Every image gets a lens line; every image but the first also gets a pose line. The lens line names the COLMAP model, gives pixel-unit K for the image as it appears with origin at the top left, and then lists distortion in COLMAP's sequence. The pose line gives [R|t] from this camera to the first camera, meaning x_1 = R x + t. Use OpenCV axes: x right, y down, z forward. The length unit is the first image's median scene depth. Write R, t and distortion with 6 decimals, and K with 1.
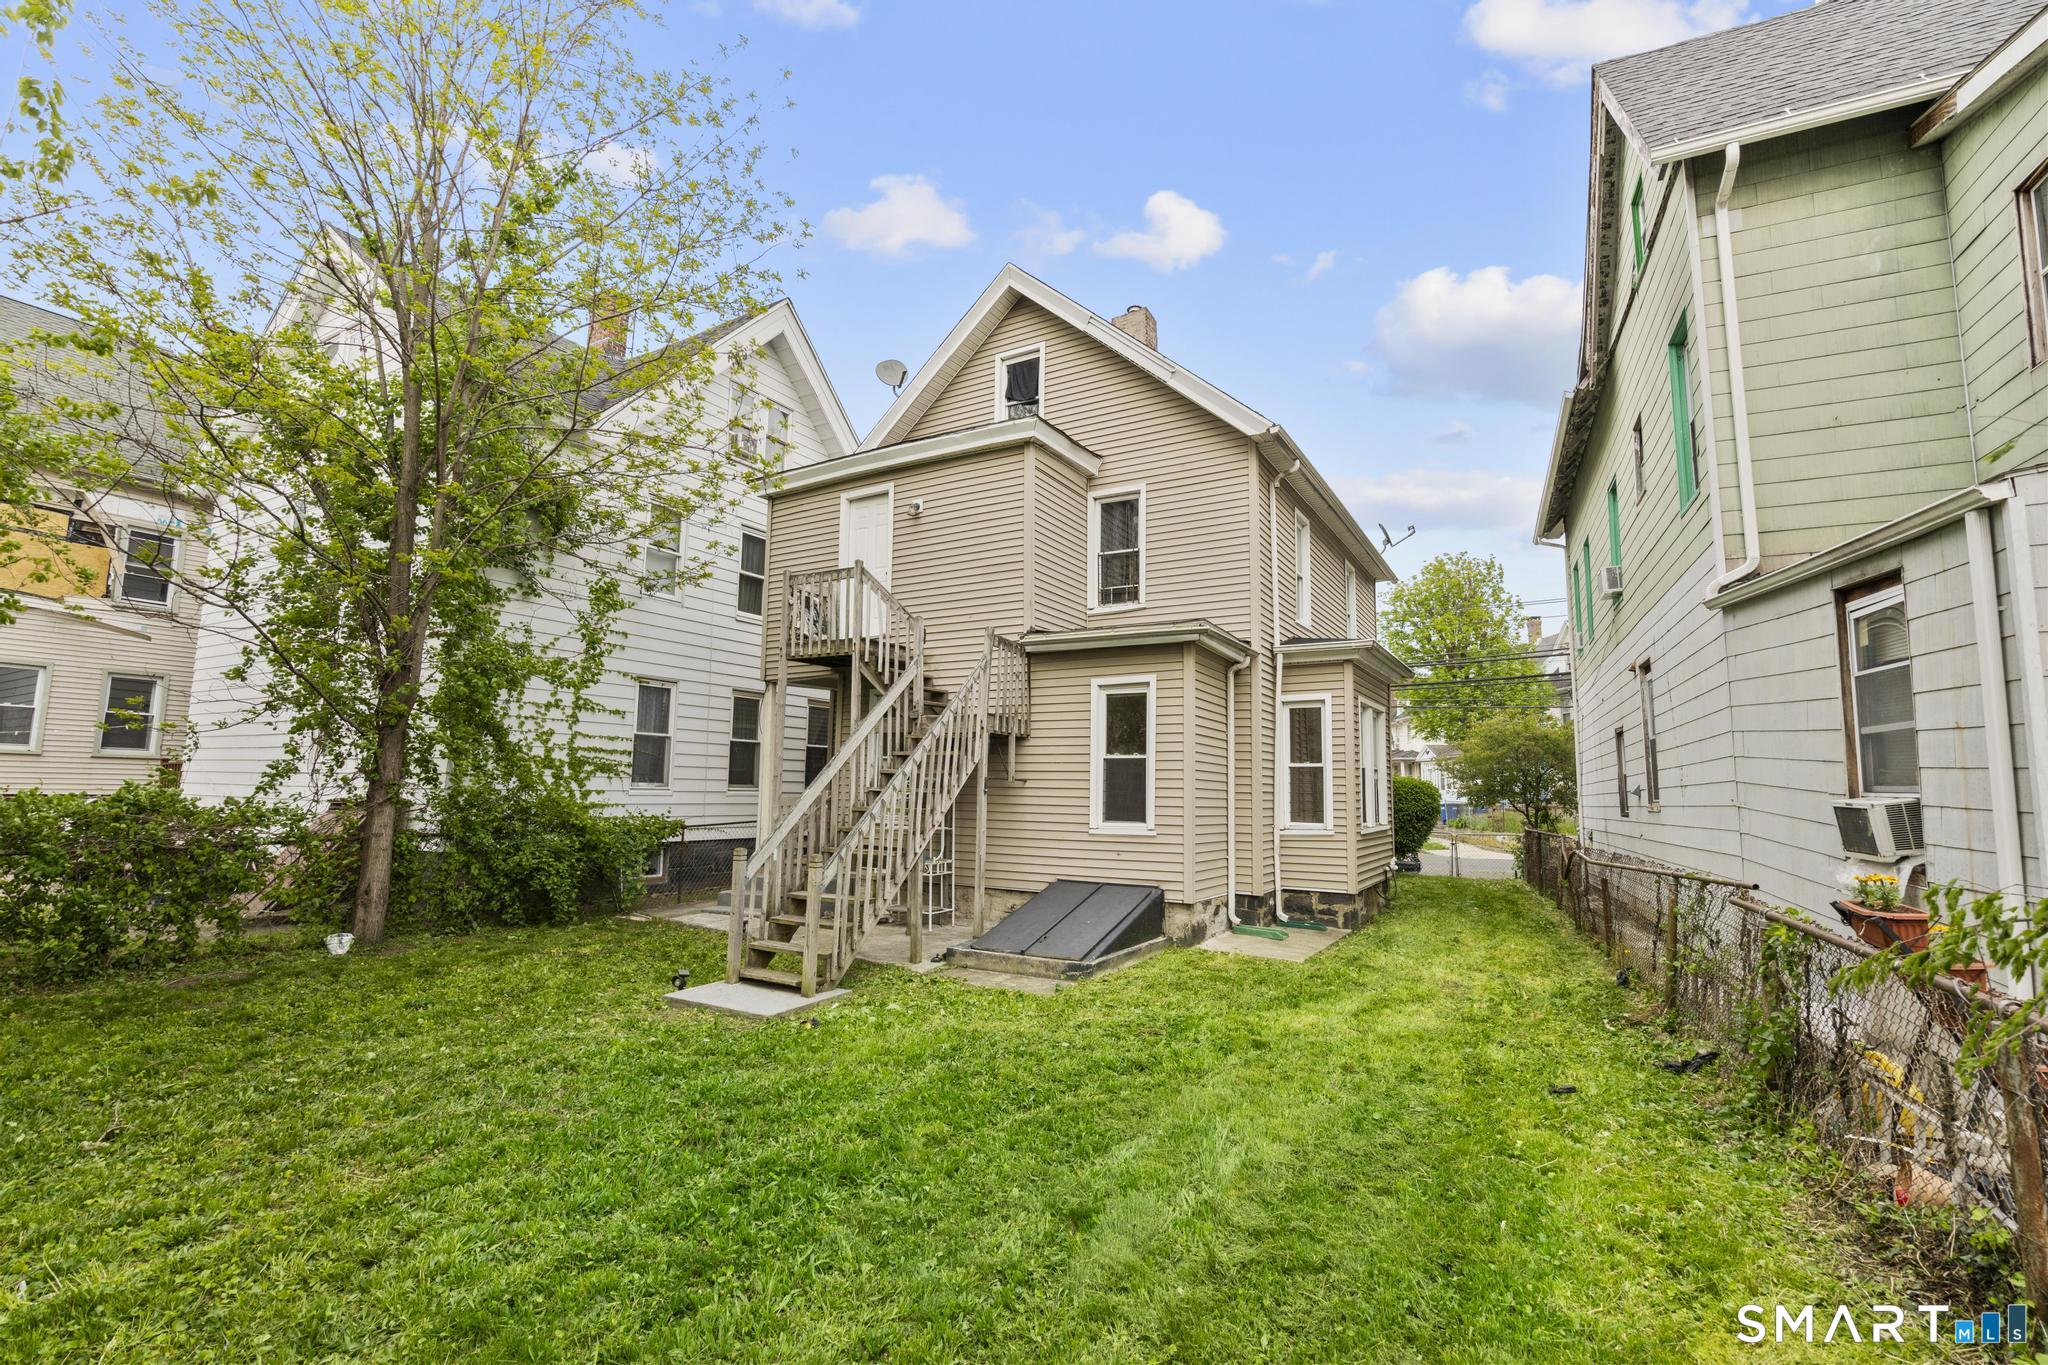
lens RADIAL K [[931.1, 0, 1011.6], [0, 931.1, 687.3], [0, 0, 1]] dist [-0.013420, 0.004233]
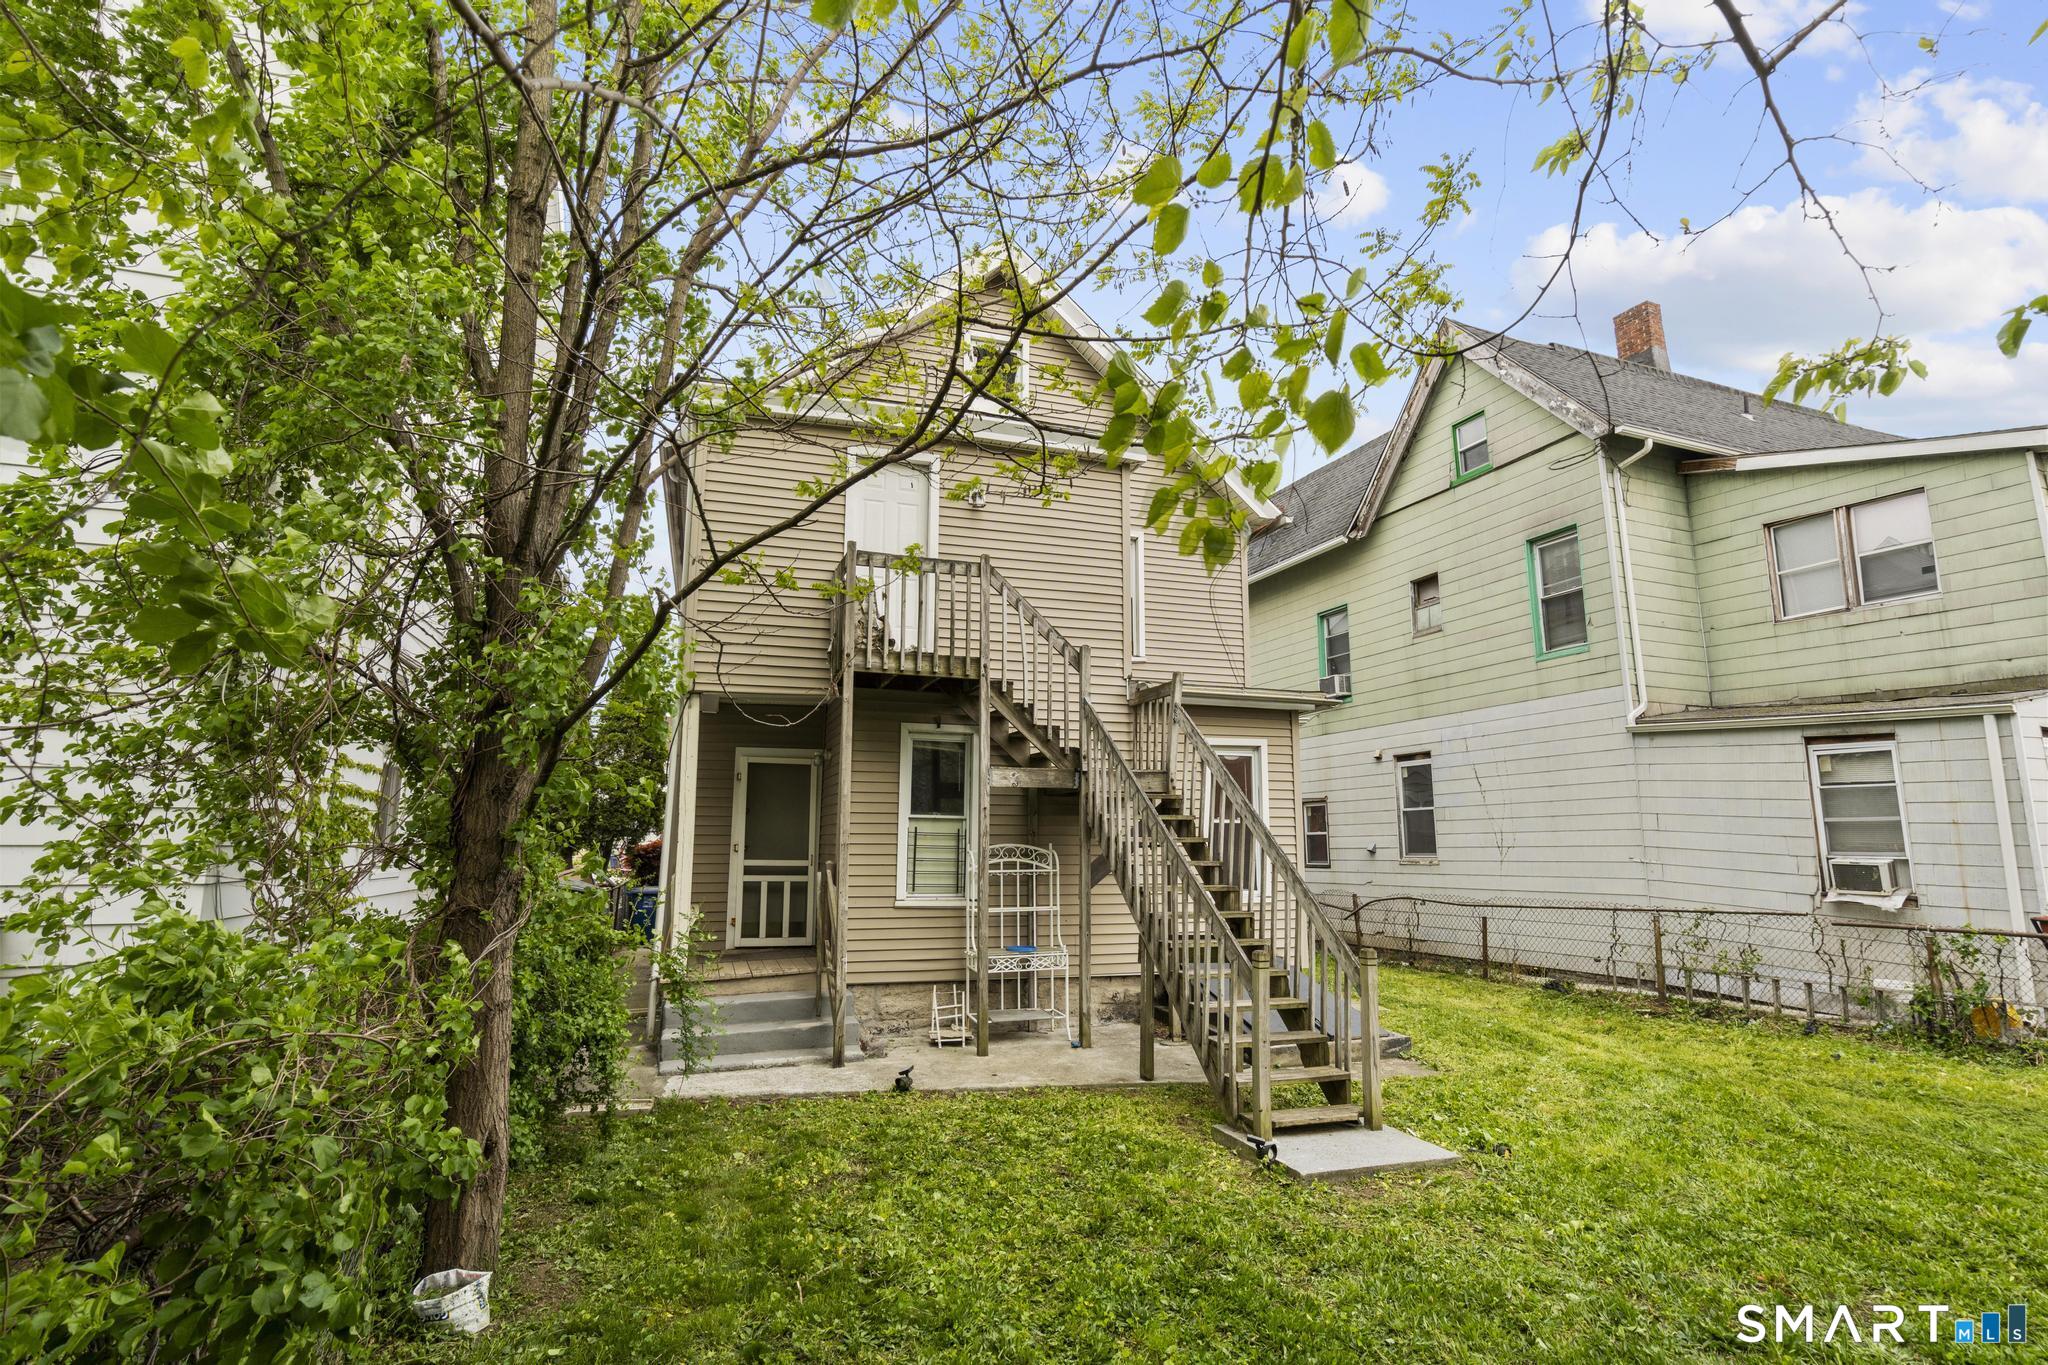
lens RADIAL K [[997.3, 0, 1019.5], [0, 997.3, 677.3], [0, 0, 1]] dist [-0.002609, -0.001035]
pose [[0.653194, 0.114636, 0.748462, -0.793599], [-0.077899, 0.993402, -0.084168, 0.029489], [-0.753173, -0.003326, 0.657814, 0.476845]]
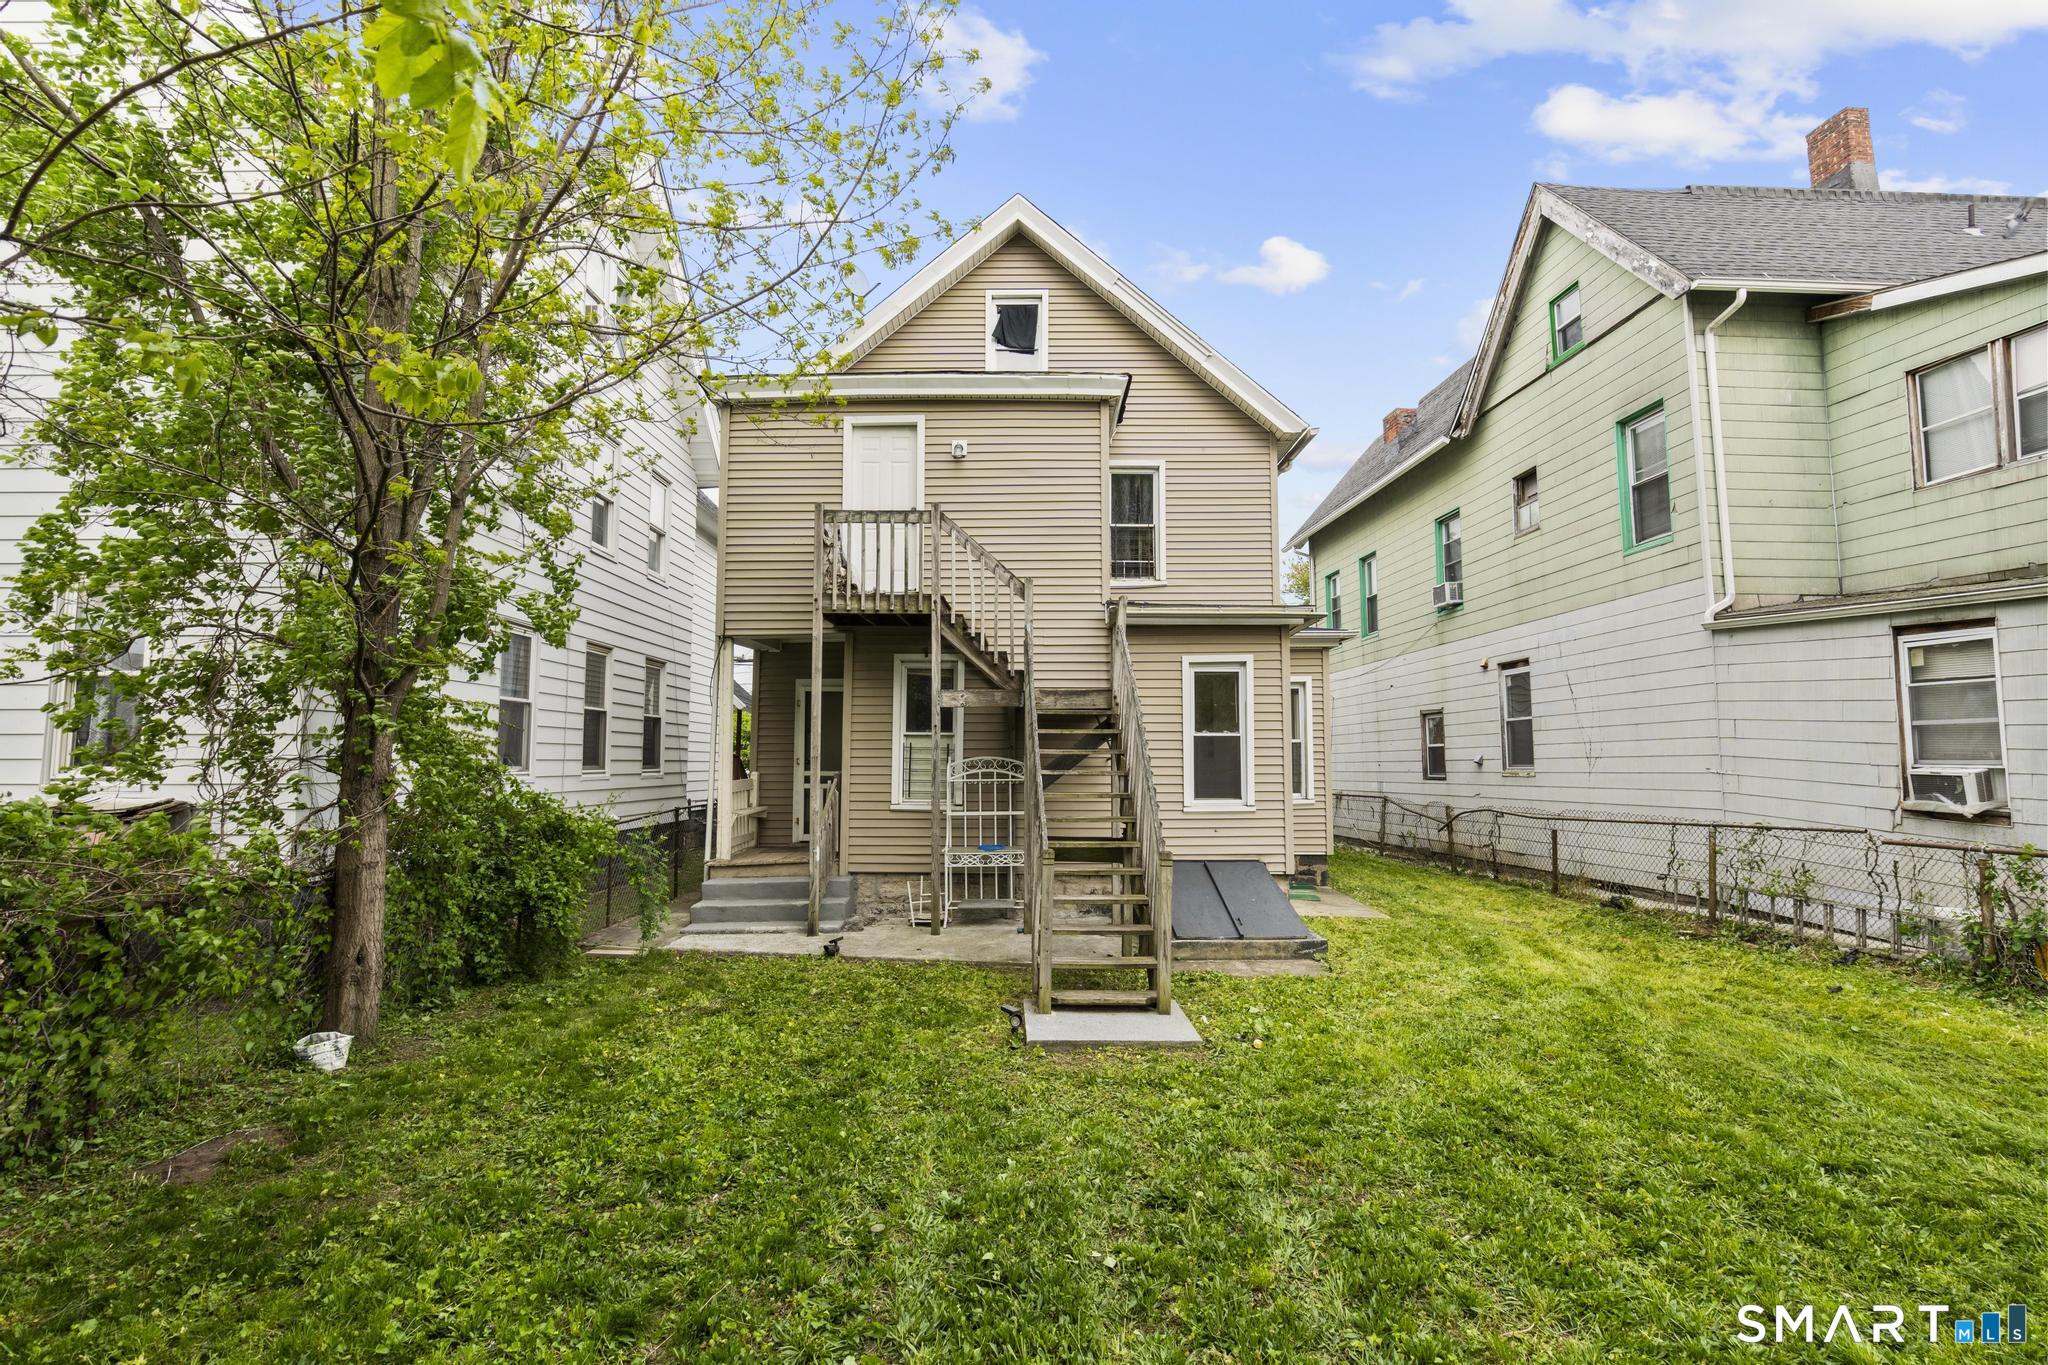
lens RADIAL K [[931.1, 0, 1019.2], [0, 931.1, 688.6], [0, 0, 1]] dist [-0.013420, 0.004233]
pose [[0.860211, 0.025001, 0.509325, -0.565131], [-0.043352, 0.998767, 0.024193, 0.009575], [-0.508092, -0.042891, 0.860234, 0.237893]]
